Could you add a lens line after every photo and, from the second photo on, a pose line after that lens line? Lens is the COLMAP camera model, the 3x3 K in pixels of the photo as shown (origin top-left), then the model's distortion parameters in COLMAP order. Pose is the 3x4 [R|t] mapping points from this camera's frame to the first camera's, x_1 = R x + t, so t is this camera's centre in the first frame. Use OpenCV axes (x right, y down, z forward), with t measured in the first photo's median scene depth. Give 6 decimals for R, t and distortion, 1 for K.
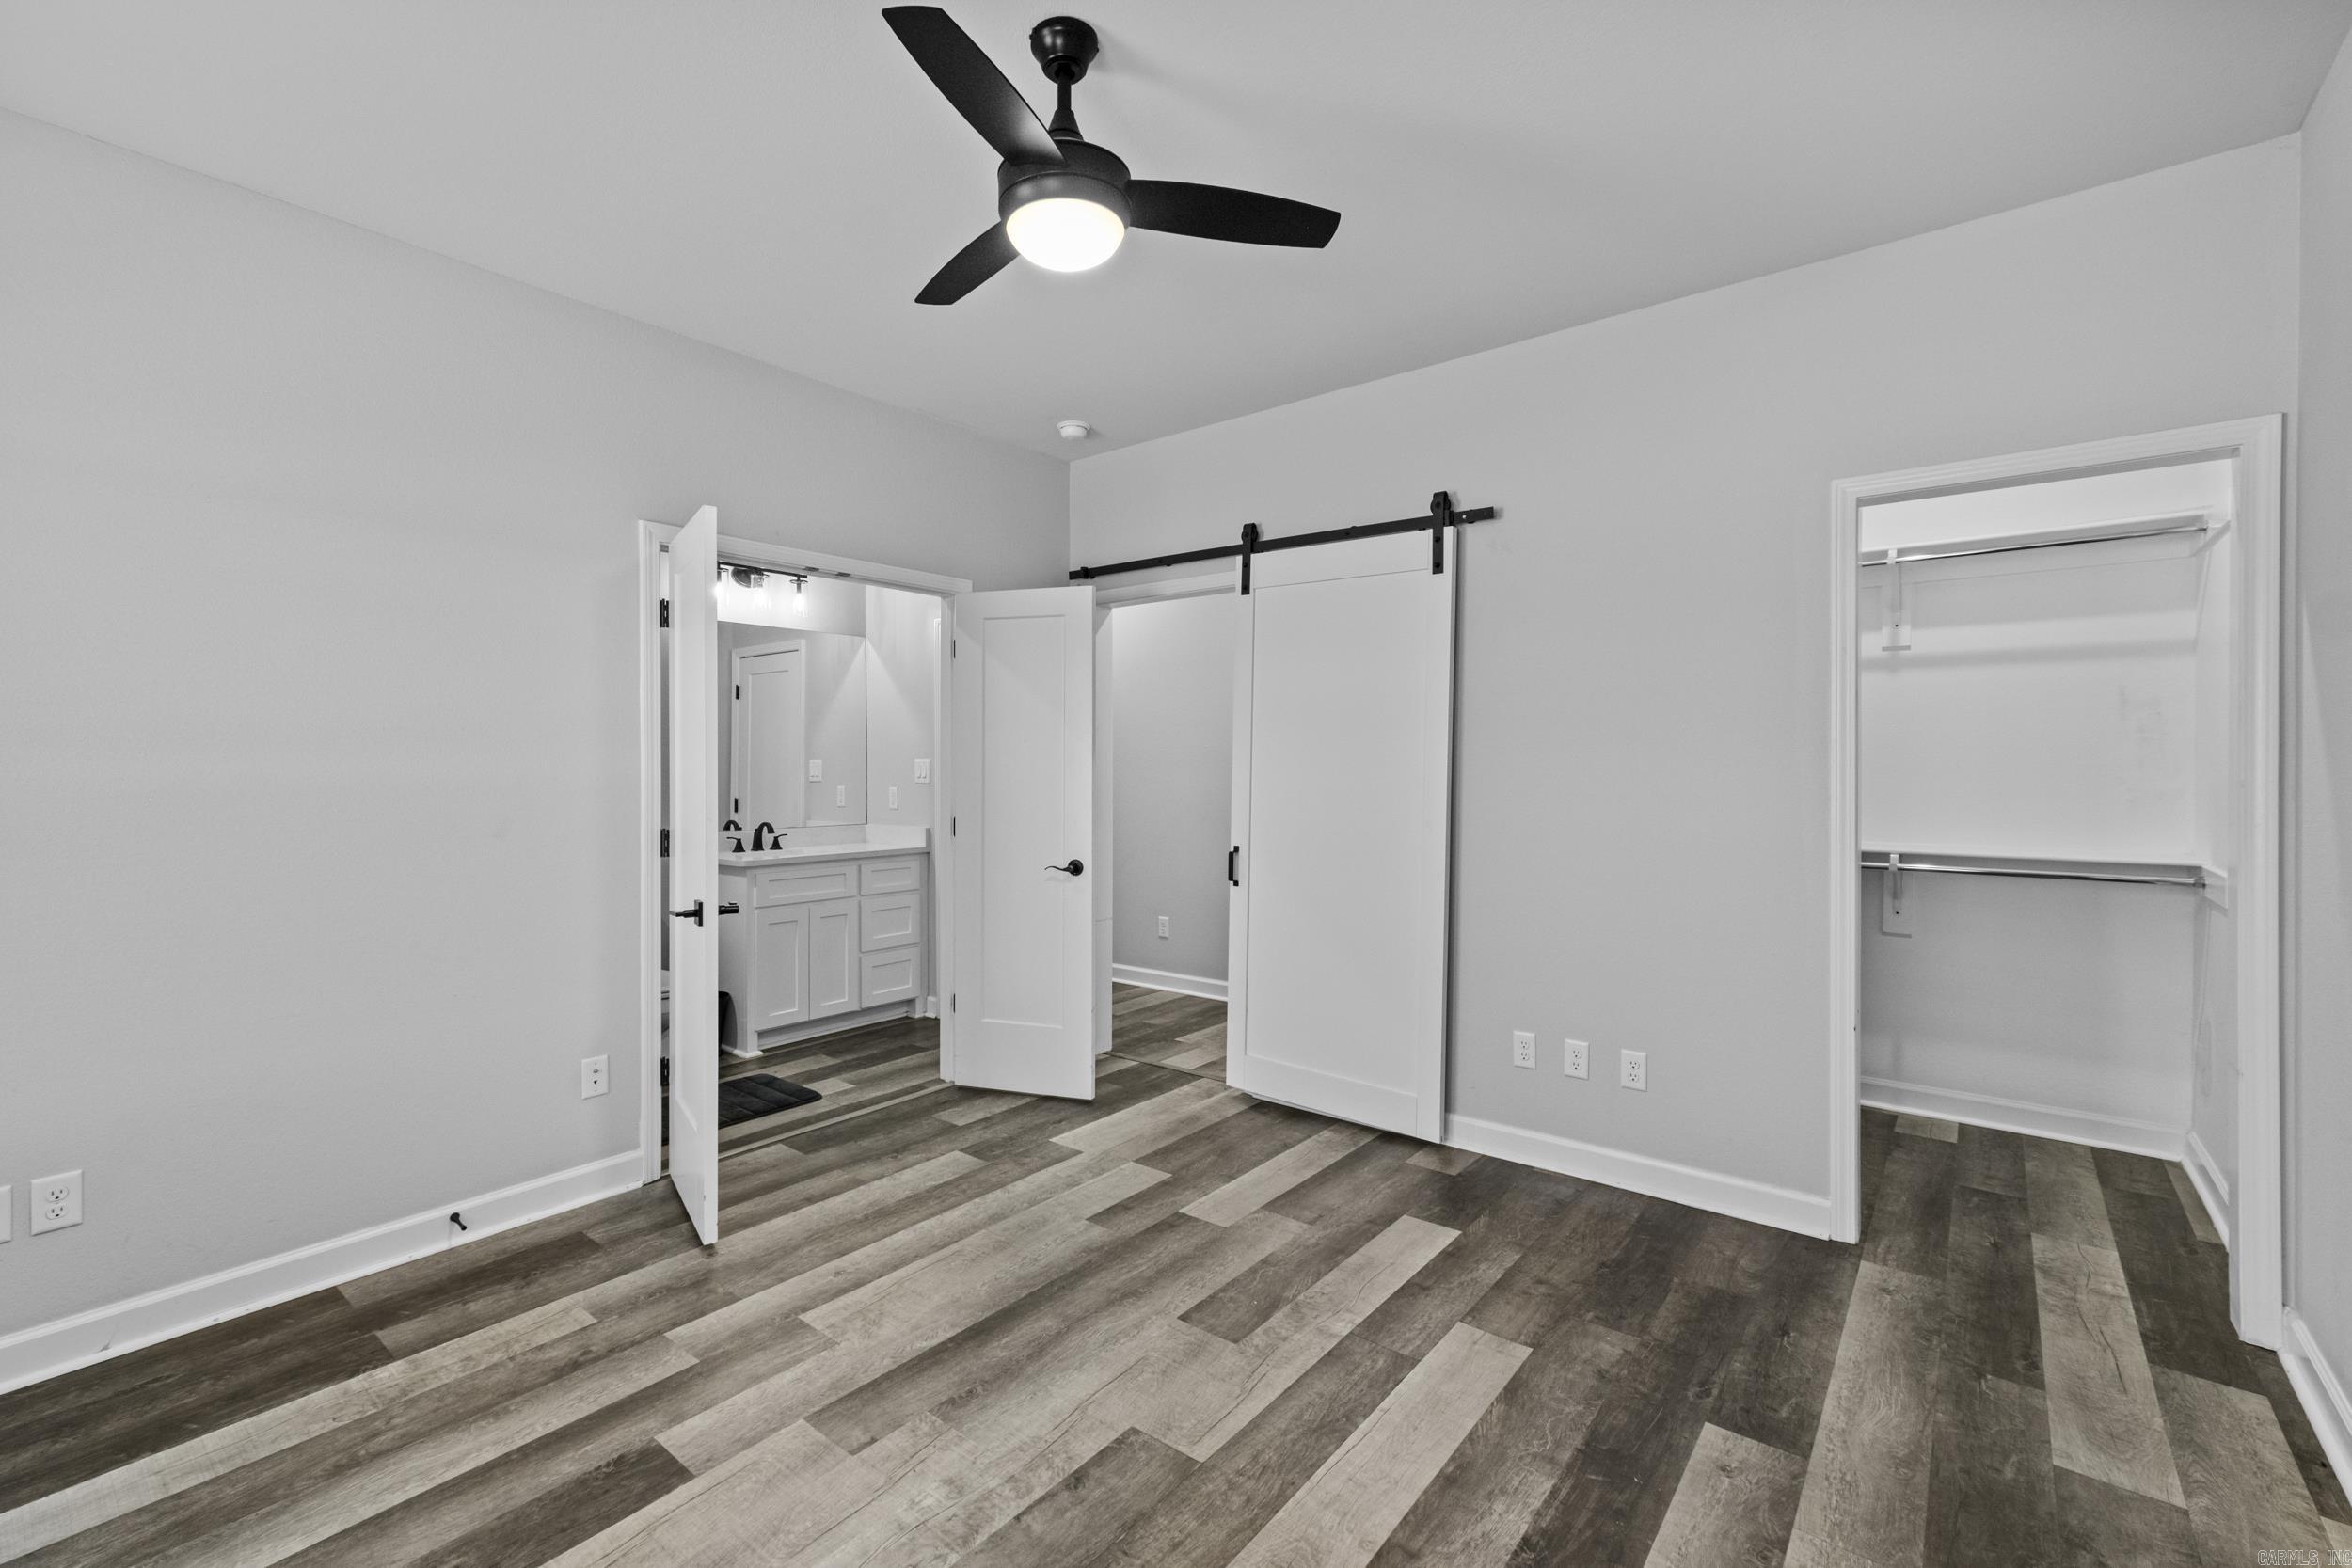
lens RADIAL K [[1011.7, 0, 1157.8], [0, 1011.7, 764.2], [0, 0, 1]] dist [0.007362, 0.001109]
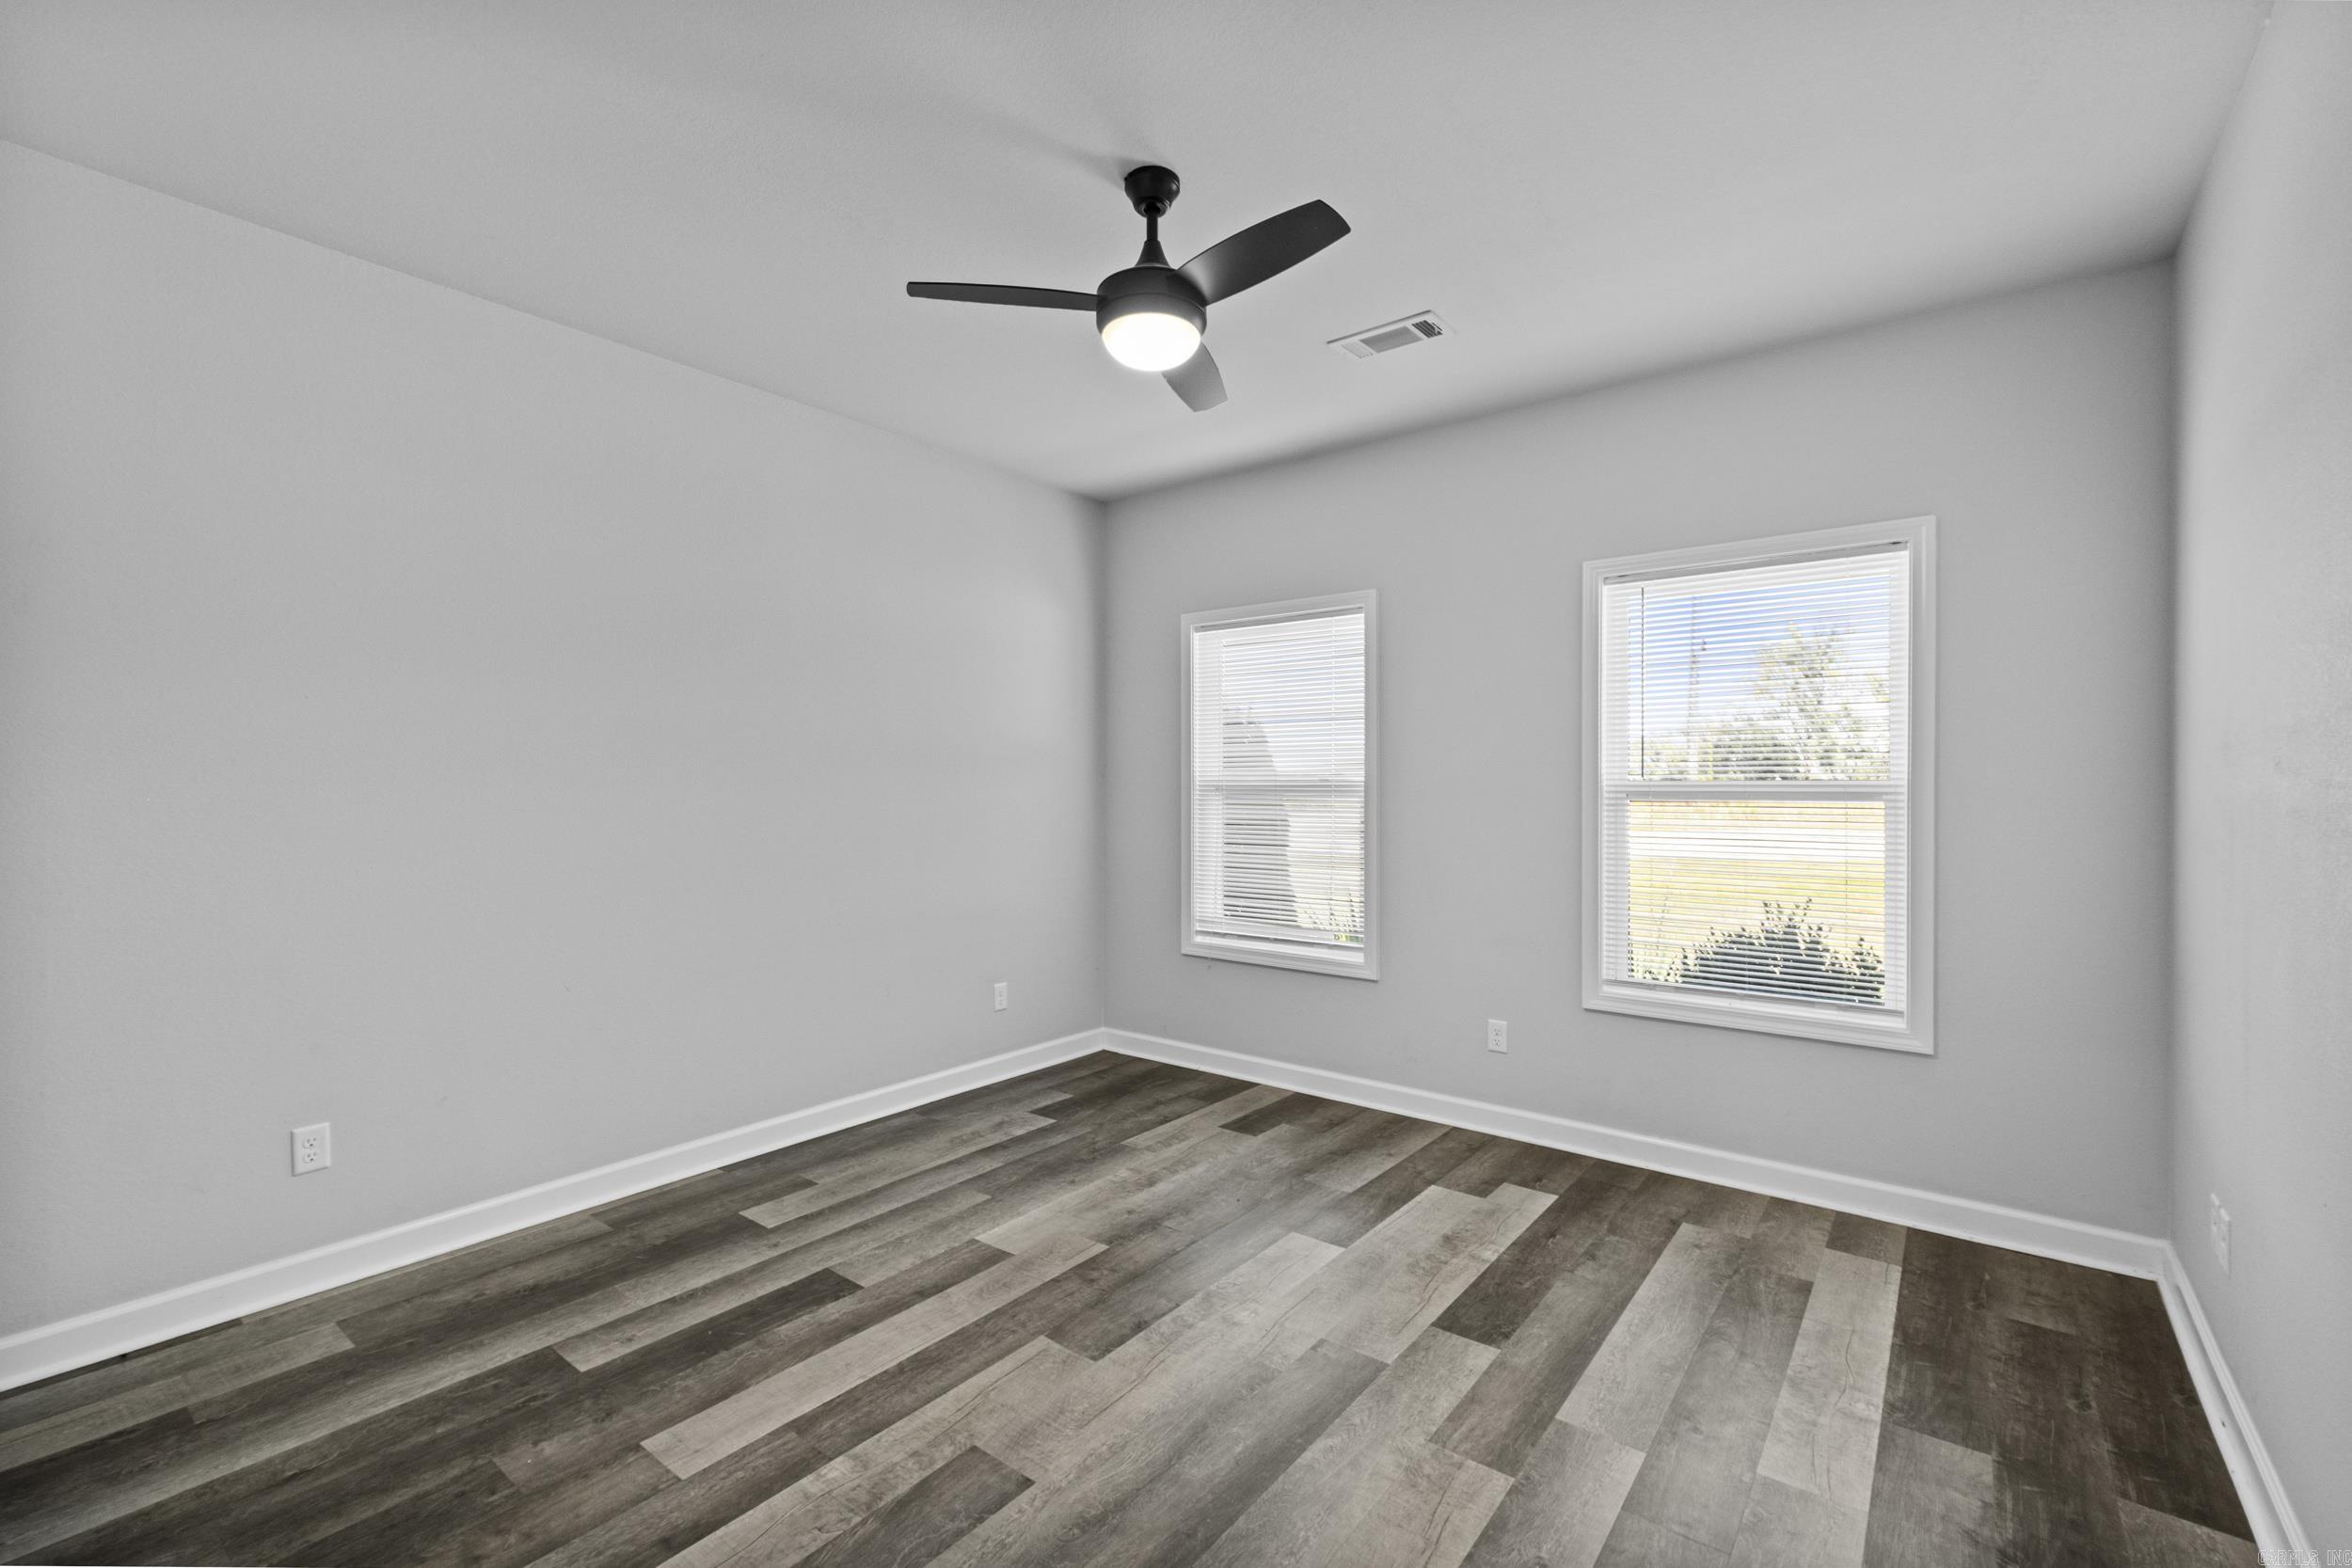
lens RADIAL K [[1011.7, 0, 1171.5], [0, 1011.7, 792.1], [0, 0, 1]] dist [0.007362, 0.001109]
pose [[-0.999629, 0.000980, -0.027227, -0.066690], [0.000740, 0.999961, 0.008830, 0.000378], [0.027234, 0.008806, -0.999590, 1.795933]]
